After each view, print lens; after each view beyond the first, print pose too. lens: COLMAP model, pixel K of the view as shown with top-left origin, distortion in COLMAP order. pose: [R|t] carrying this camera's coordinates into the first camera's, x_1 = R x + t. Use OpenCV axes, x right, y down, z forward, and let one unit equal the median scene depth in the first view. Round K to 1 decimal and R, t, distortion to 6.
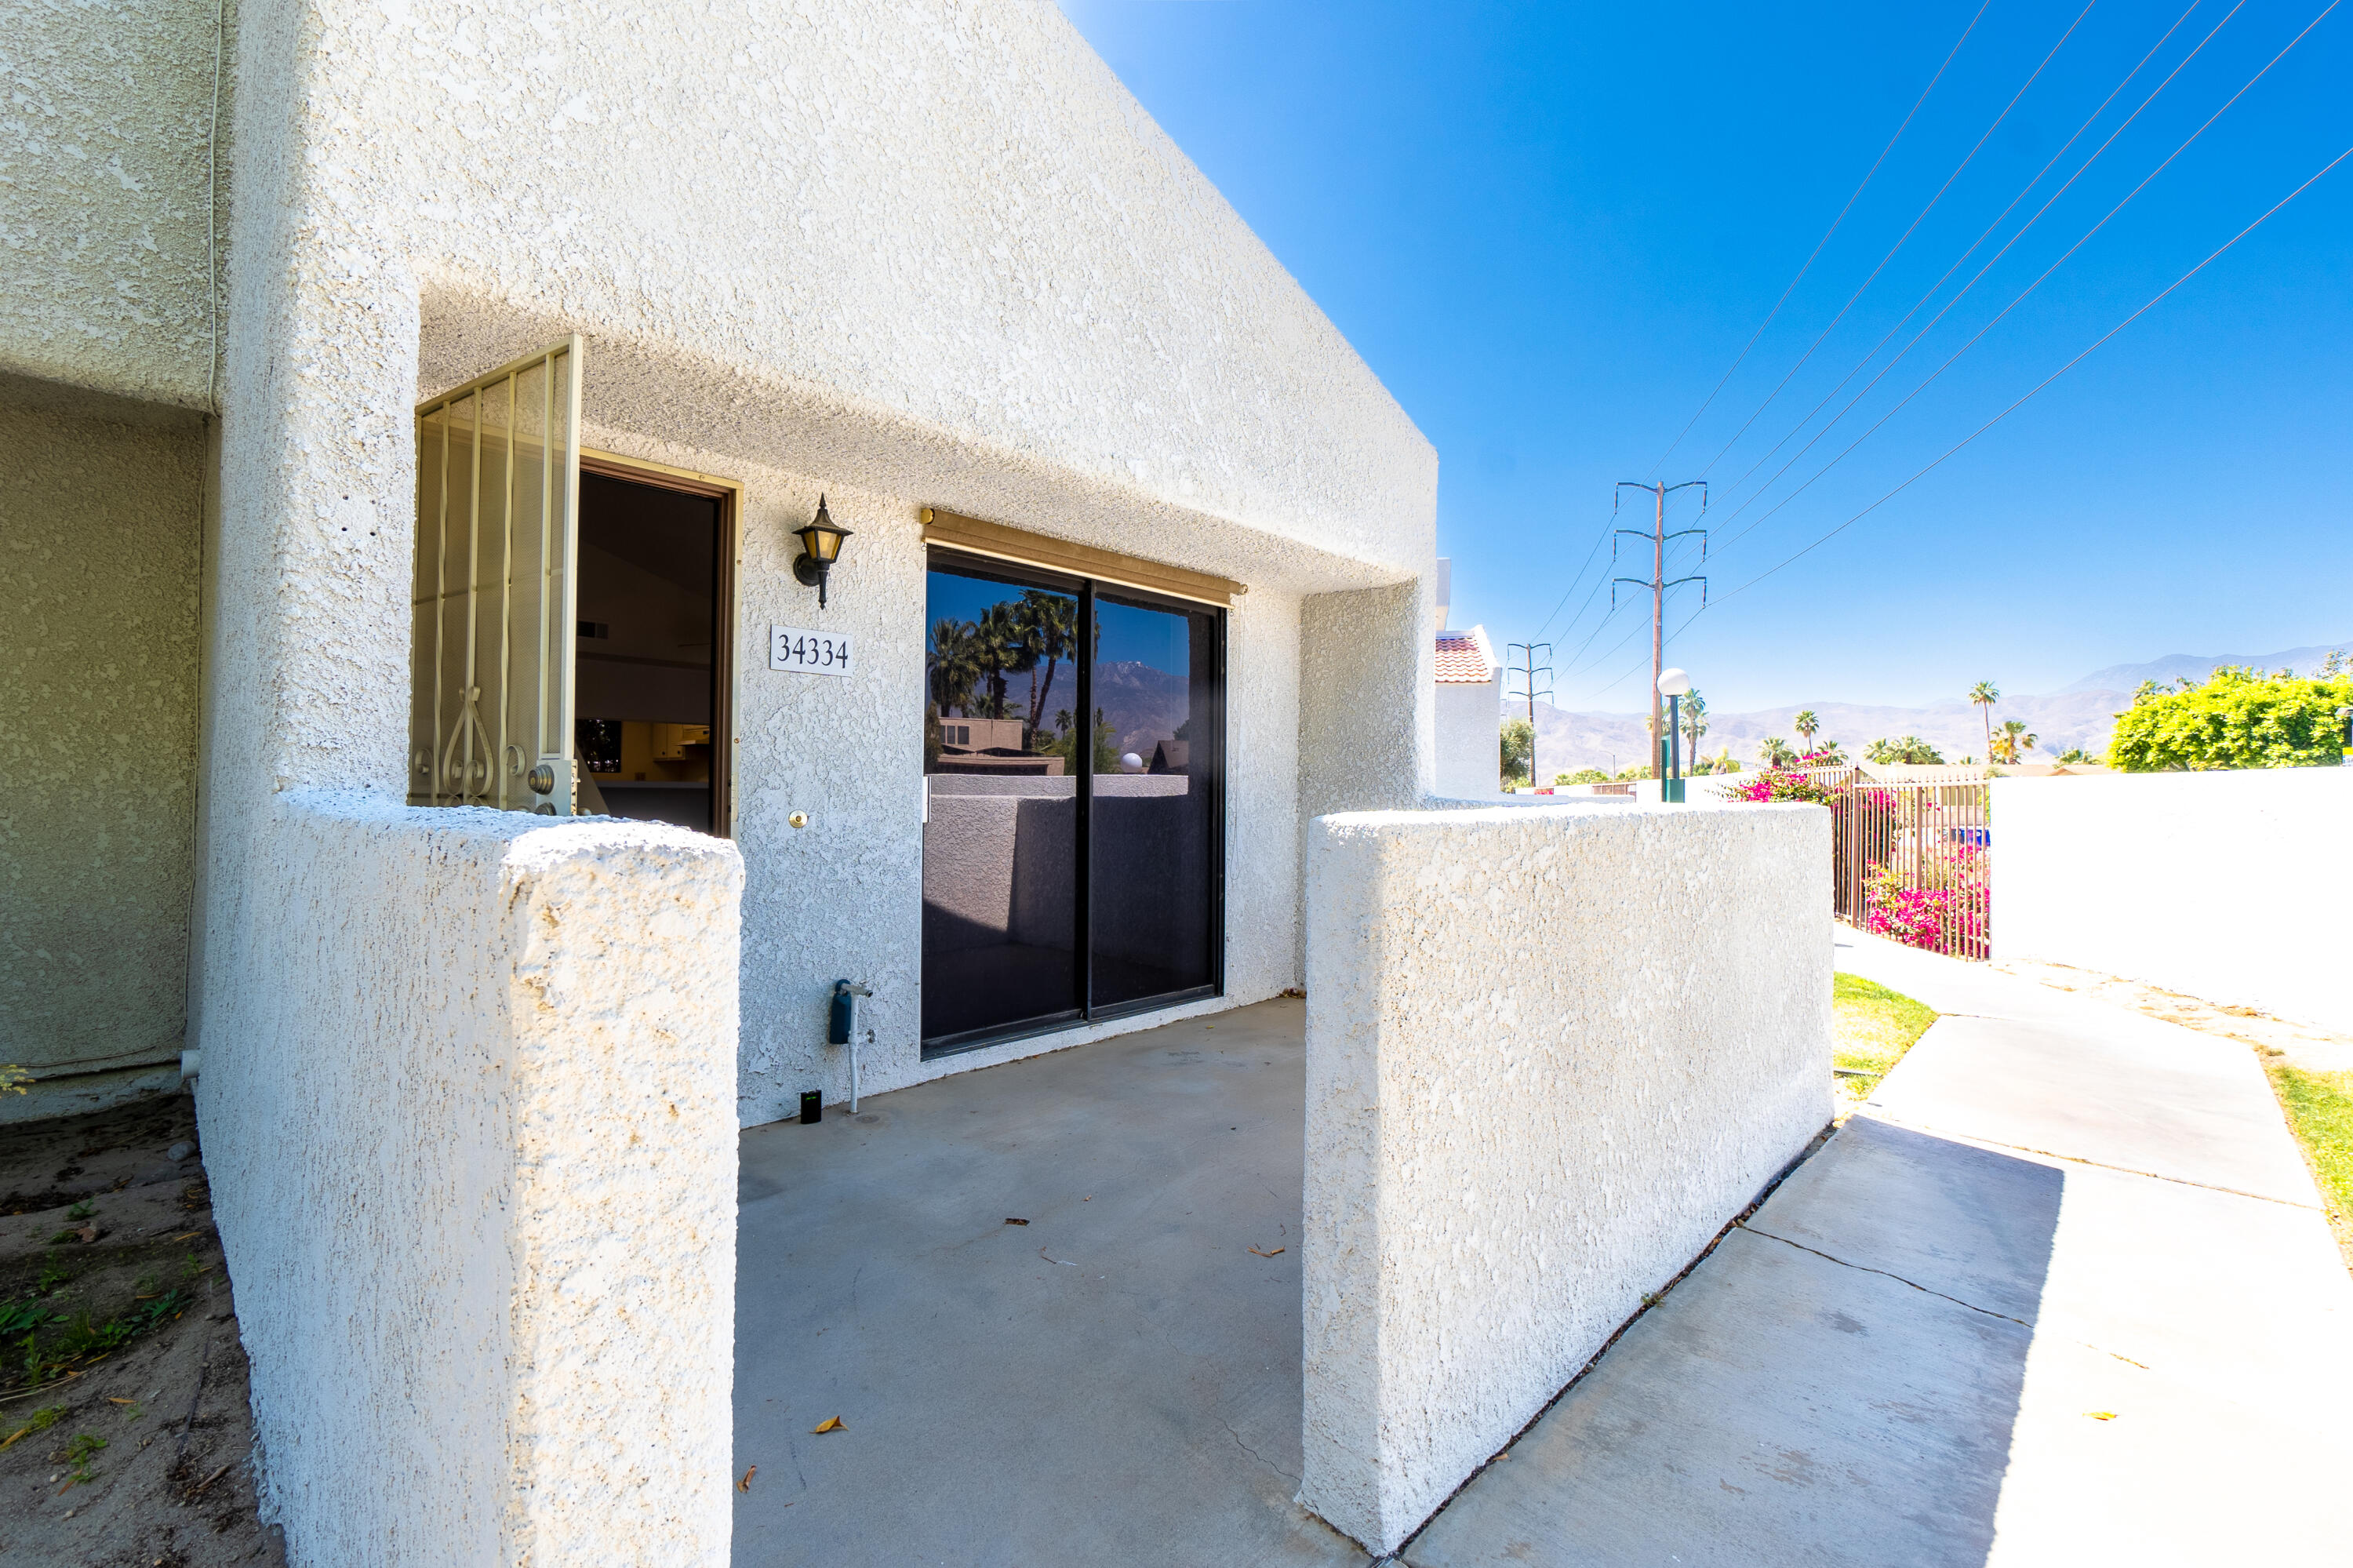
lens RADIAL K [[1002.1, 0, 1166.0], [0, 1002.1, 773.5], [0, 0, 1]] dist [-0.002328, 0.000164]
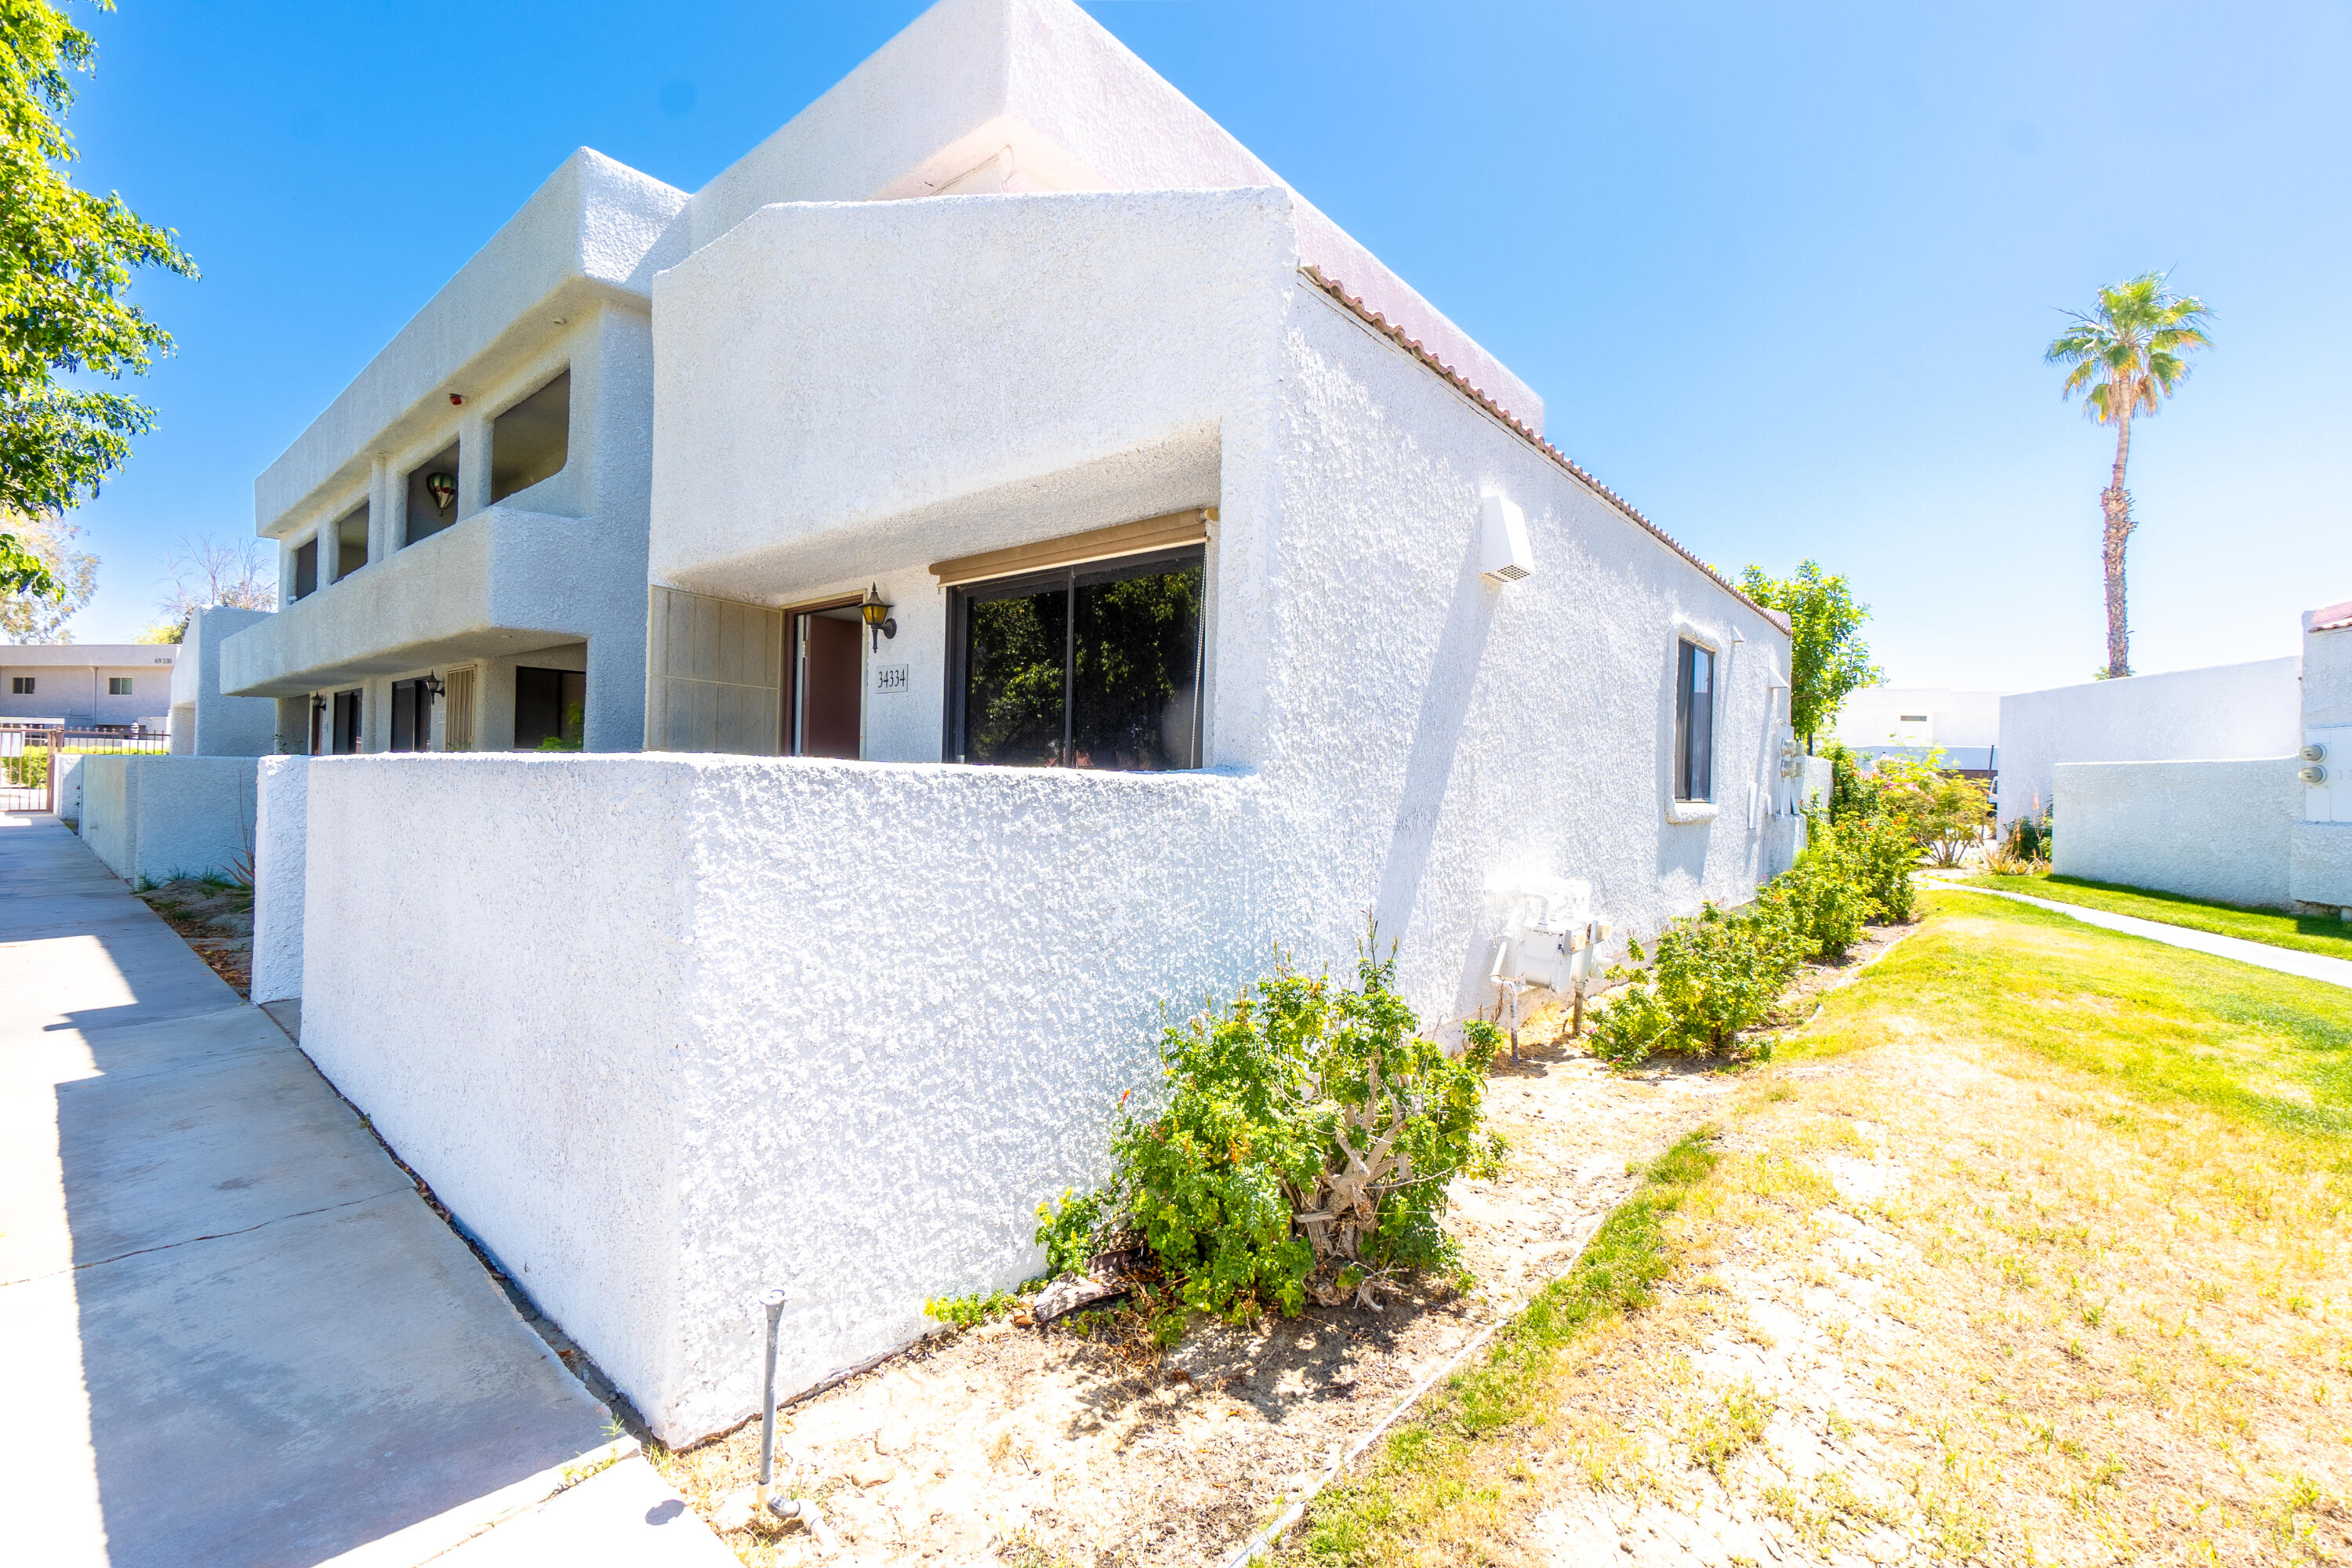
lens RADIAL K [[1001.7, 0, 1165.5], [0, 1001.7, 773.5], [0, 0, 1]] dist [-0.002328, 0.000164]
pose [[0.059420, -0.010479, -0.998178, 1.513910], [0.002177, 0.999944, -0.010367, 0.057210], [0.998231, -0.001557, 0.059440, 1.589359]]
